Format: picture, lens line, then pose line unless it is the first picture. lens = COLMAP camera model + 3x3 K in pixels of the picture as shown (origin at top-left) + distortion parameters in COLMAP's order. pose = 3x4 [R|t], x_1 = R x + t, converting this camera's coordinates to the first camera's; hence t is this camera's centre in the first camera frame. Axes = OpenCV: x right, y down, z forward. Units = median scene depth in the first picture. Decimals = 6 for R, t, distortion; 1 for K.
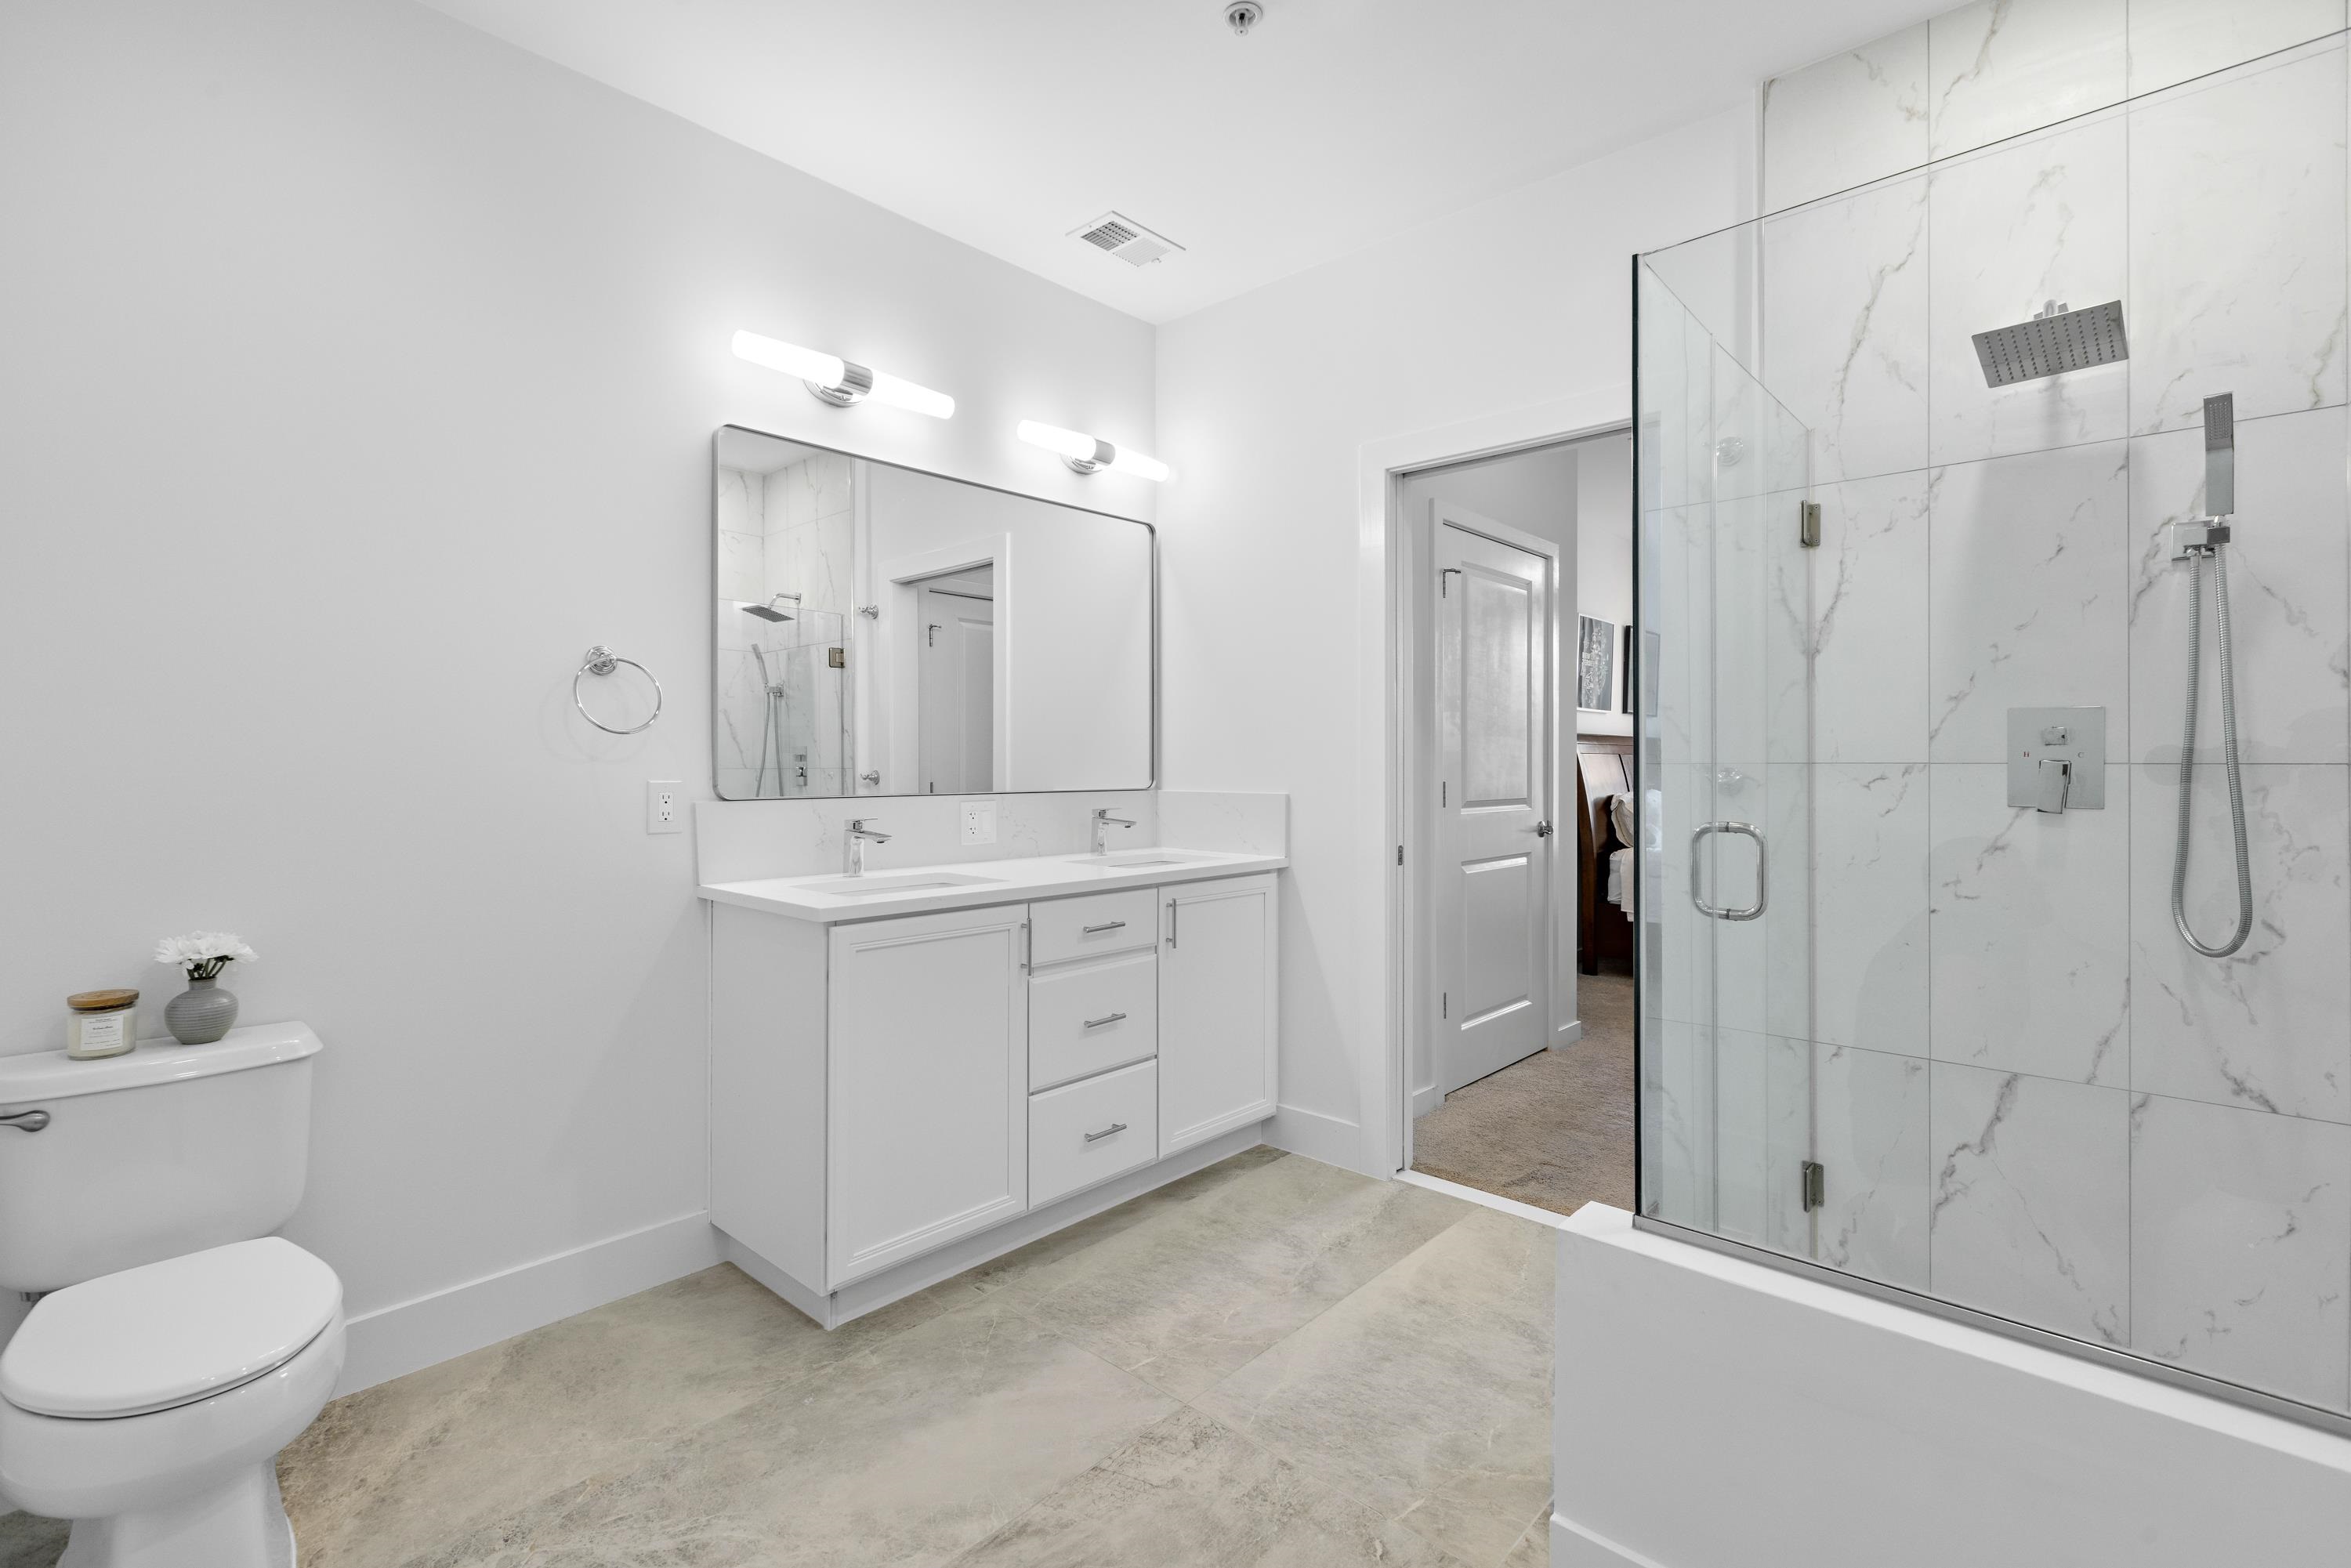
lens RADIAL K [[1063.3, 0, 1137.2], [0, 1063.3, 756.8], [0, 0, 1]] dist [0.002989, 0.000264]
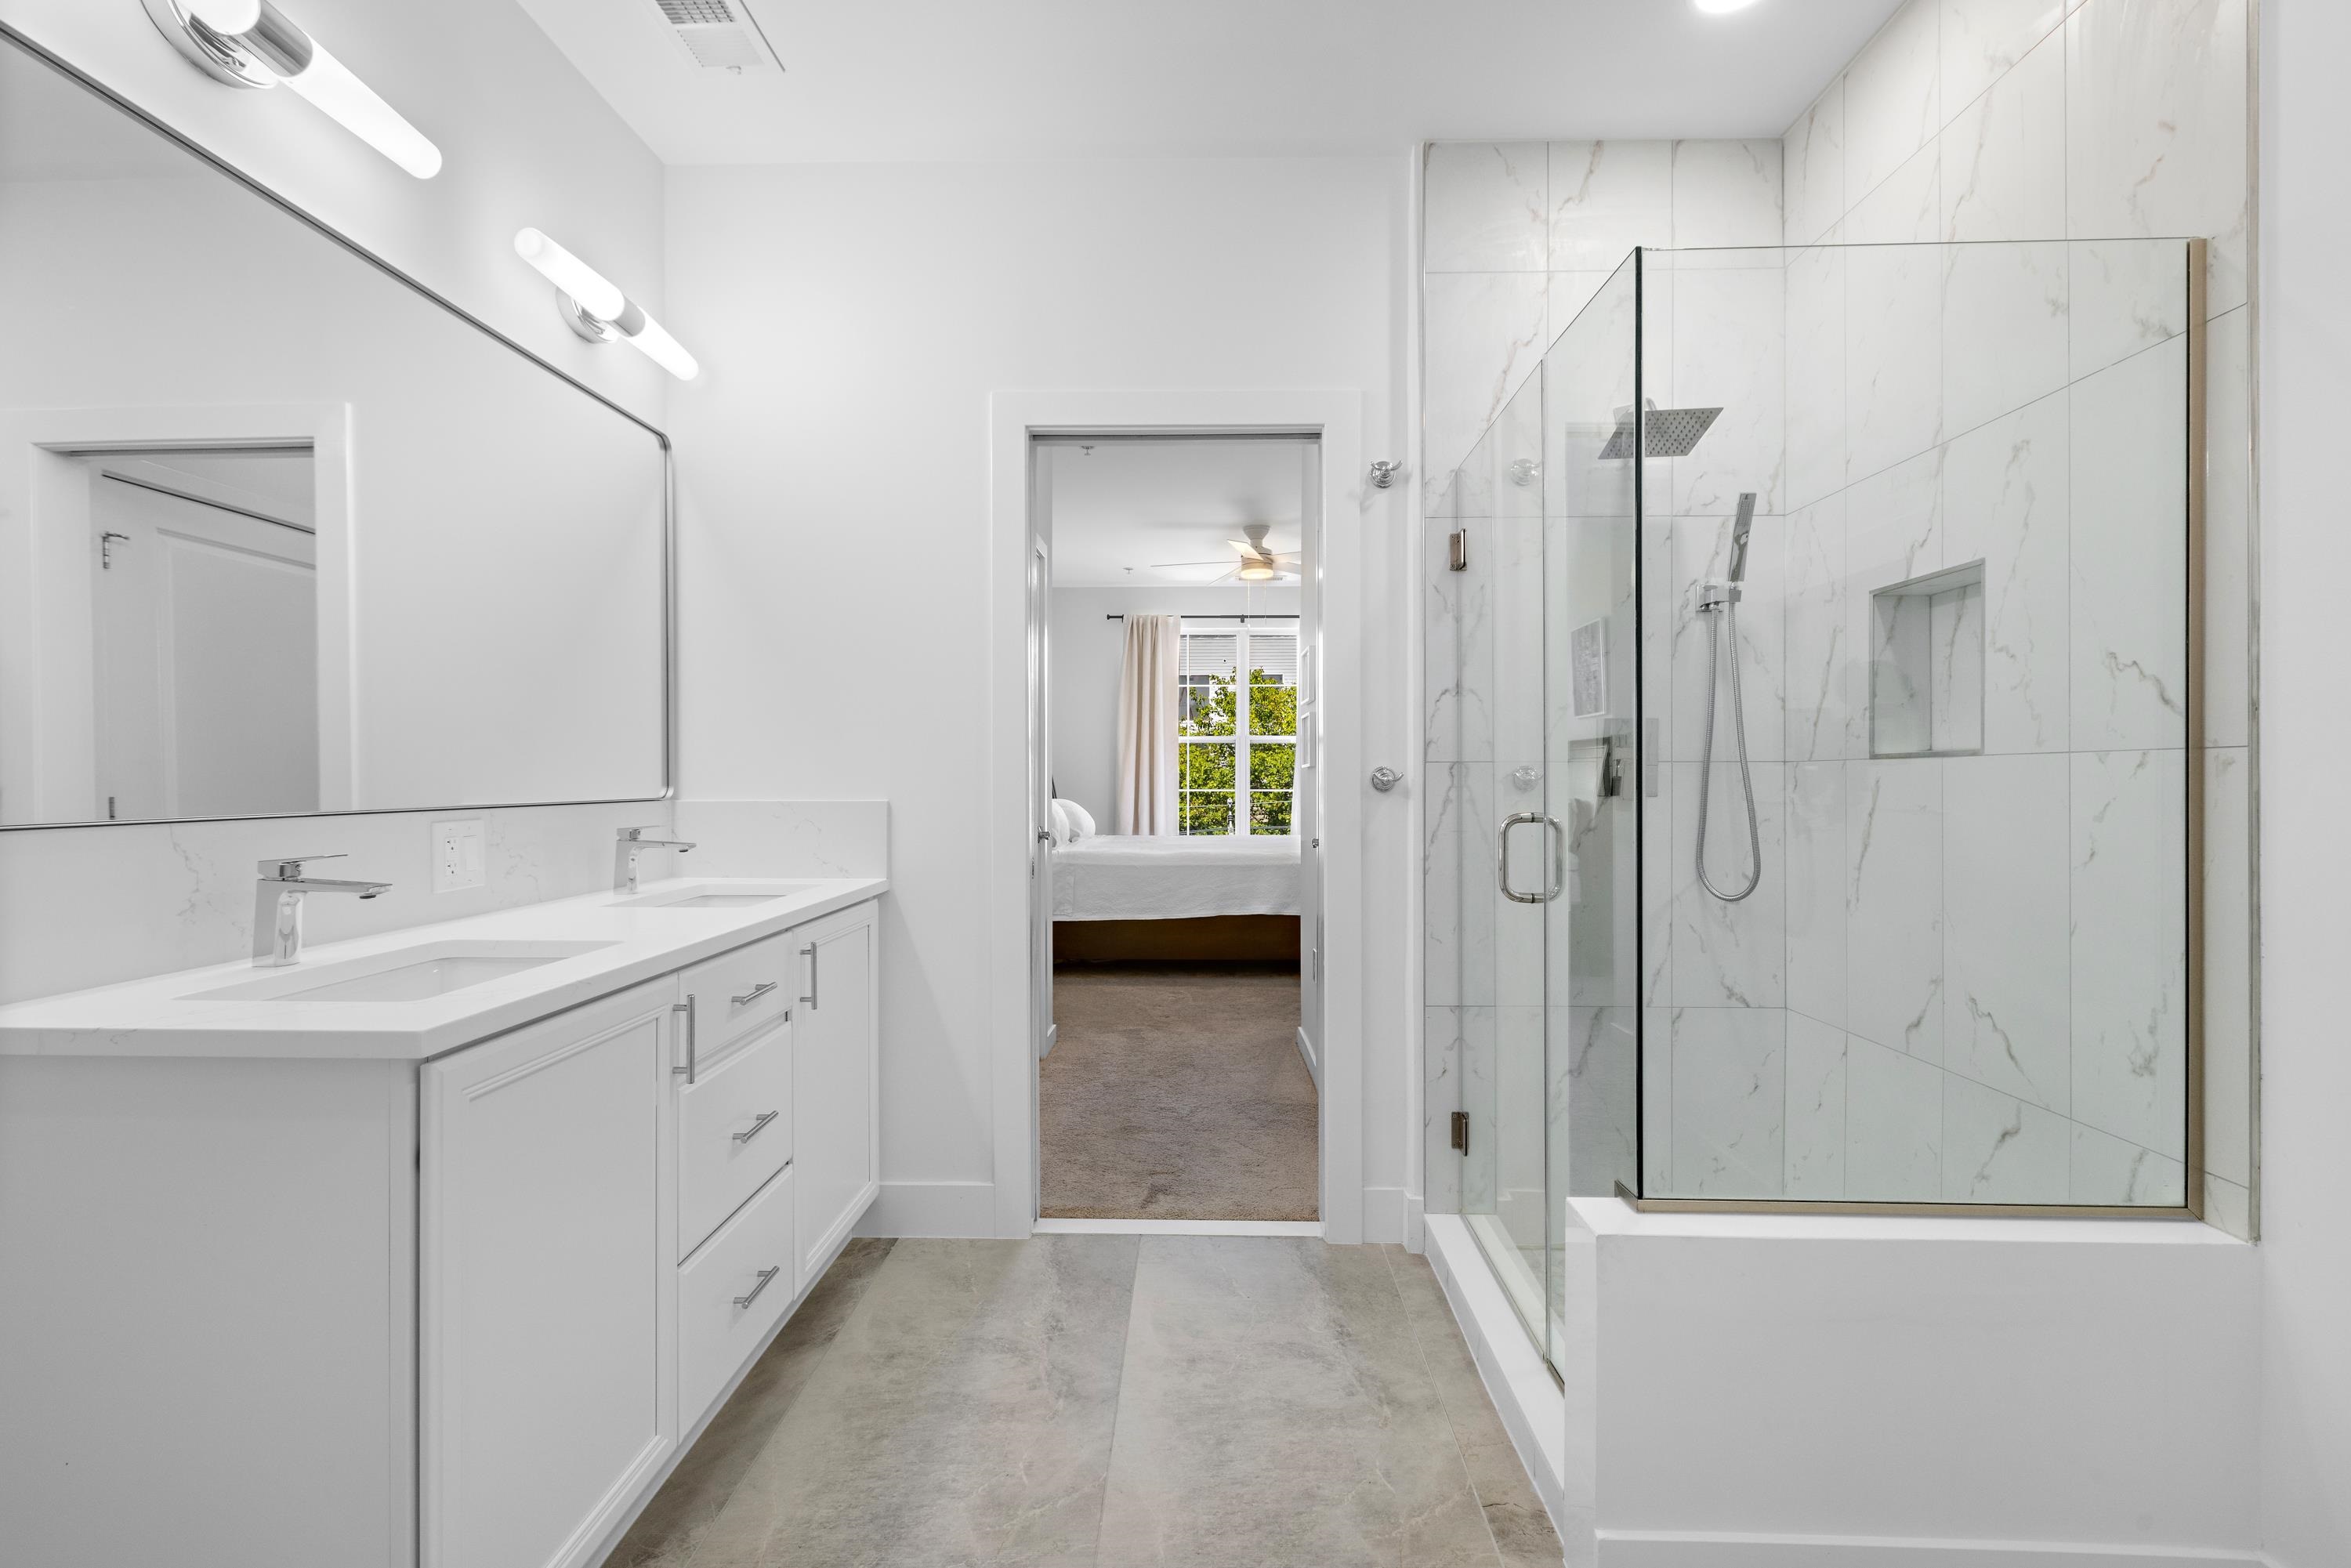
lens RADIAL K [[1063.3, 0, 1170.6], [0, 1063.3, 781.6], [0, 0, 1]] dist [0.002989, 0.000264]
pose [[0.742222, -0.004719, 0.670138, -0.333955], [-0.003191, 0.999939, 0.010576, 0.014859], [-0.670147, -0.009988, 0.742161, 0.342551]]
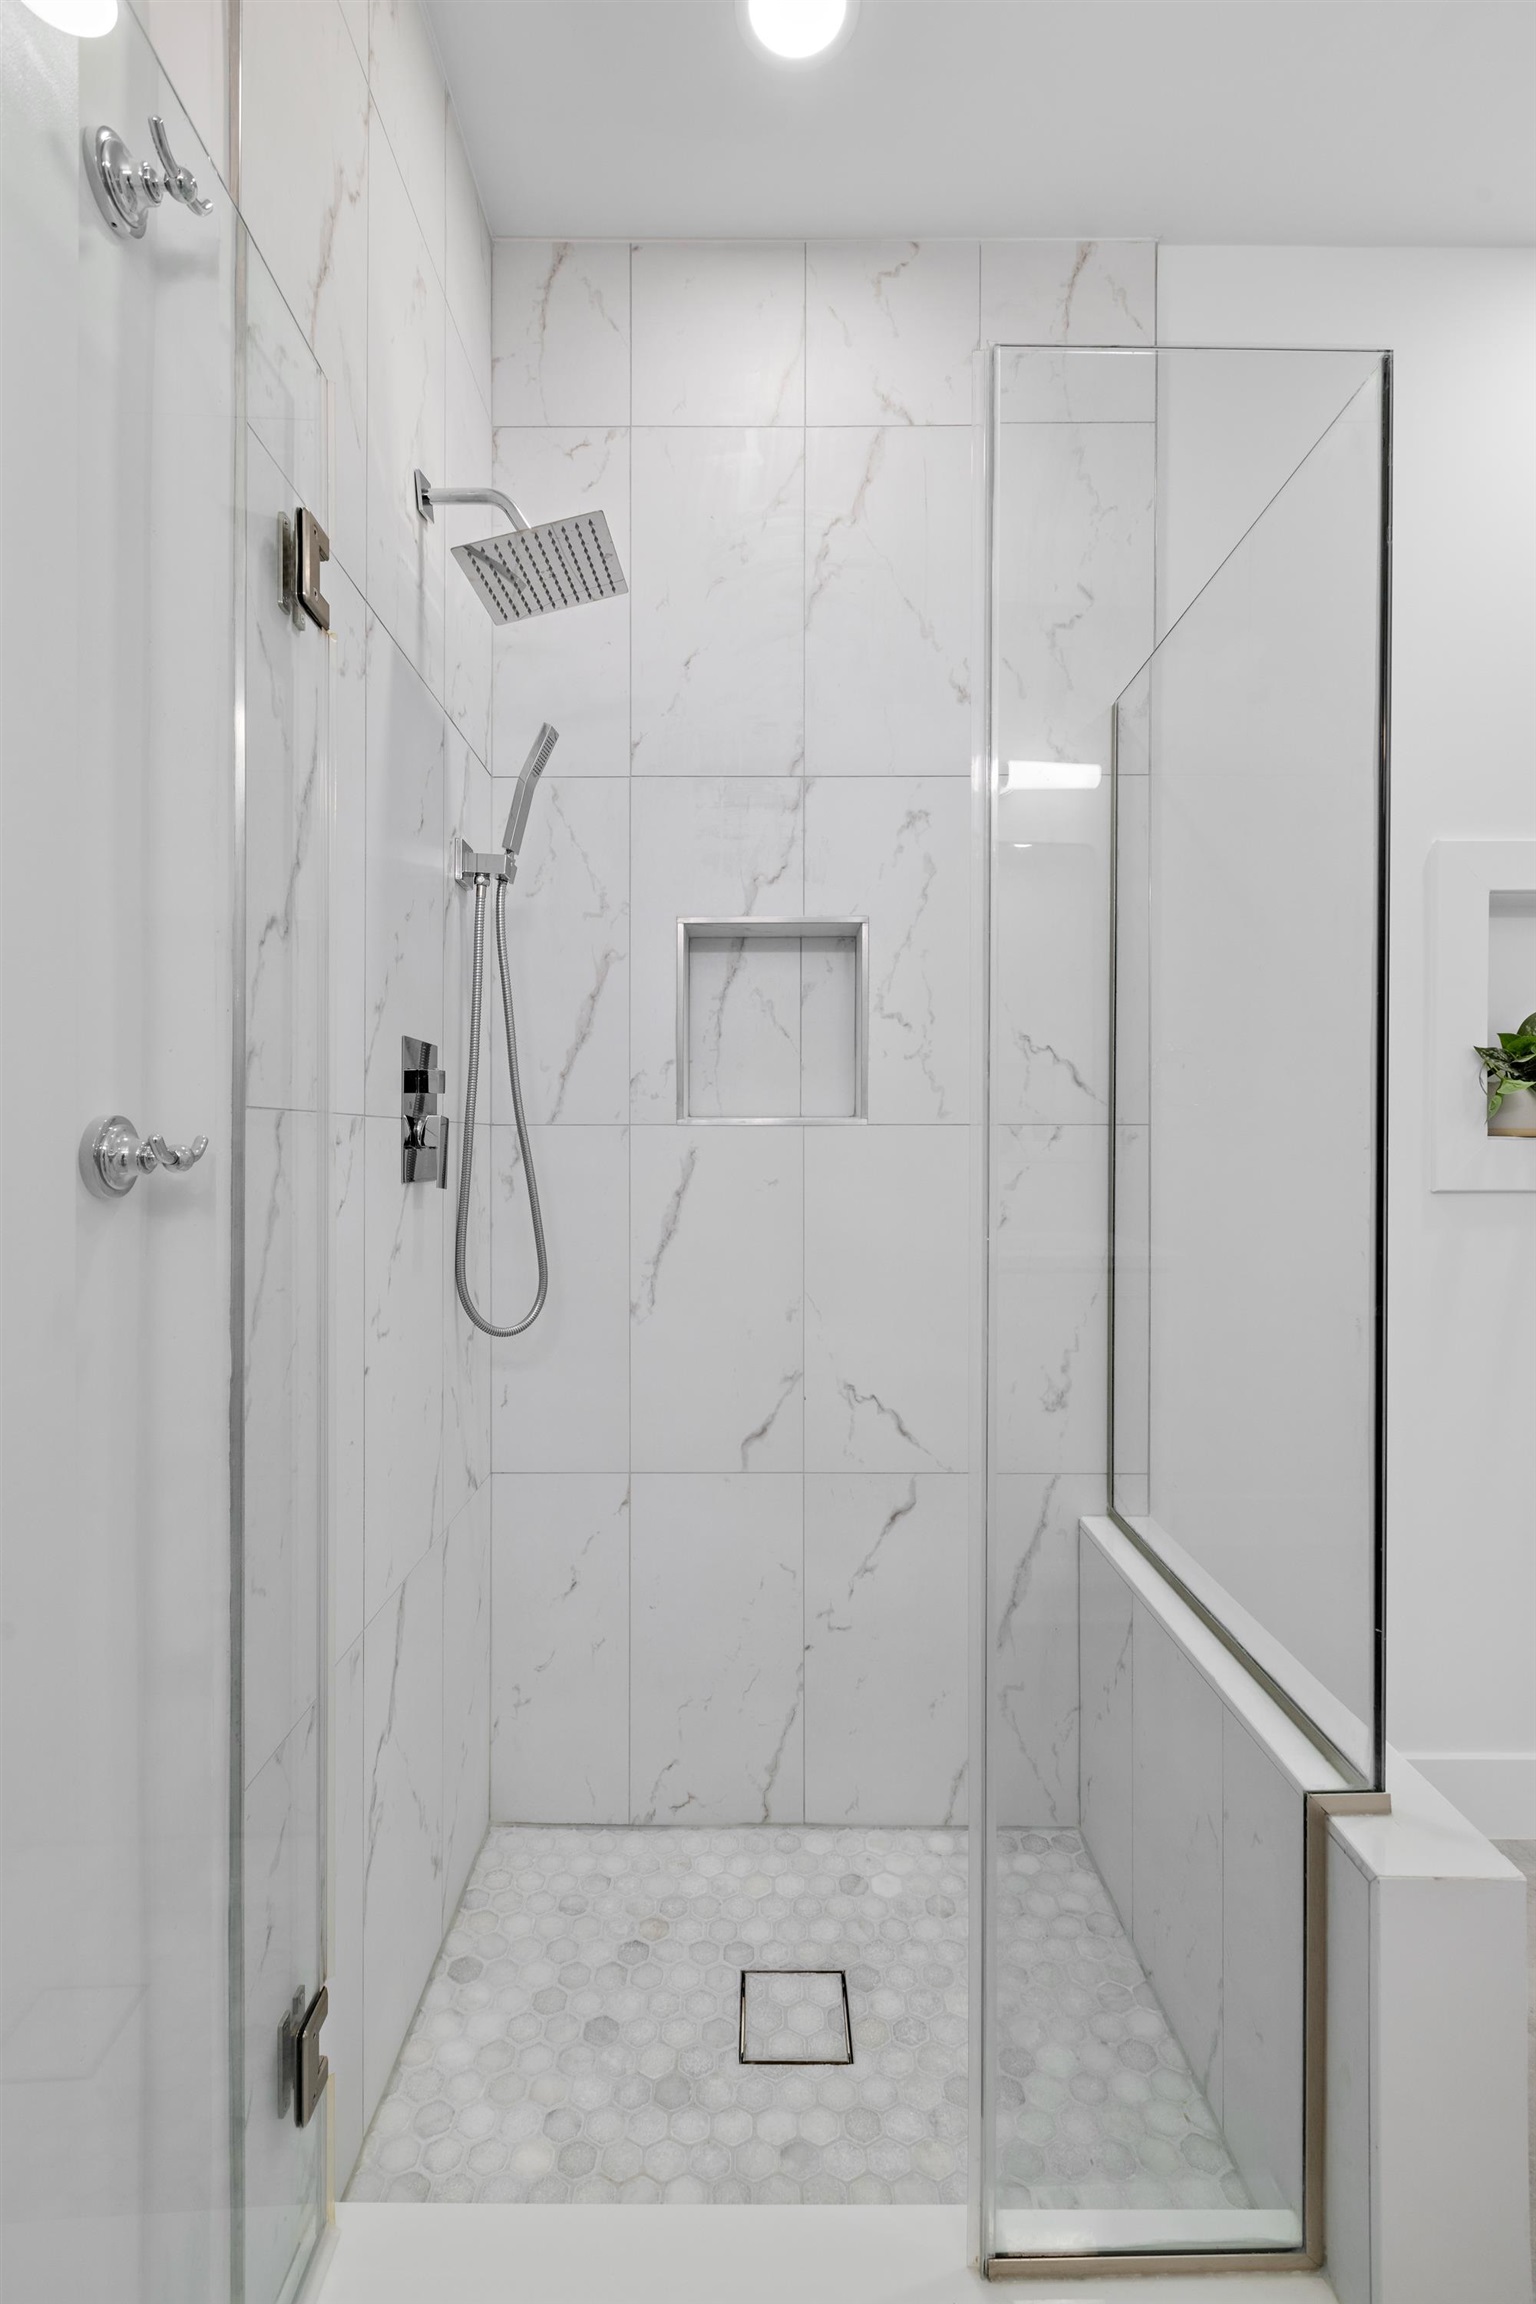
lens RADIAL K [[1042.1, 0, 776.6], [0, 1042.1, 1145.2], [0, 0, 1]] dist [0.002989, 0.000264]
pose [[-0.691717, -0.003826, 0.722159, 0.150503], [-0.009210, 0.999951, -0.003524, 0.019078], [-0.722110, -0.009088, -0.691719, 1.065667]]
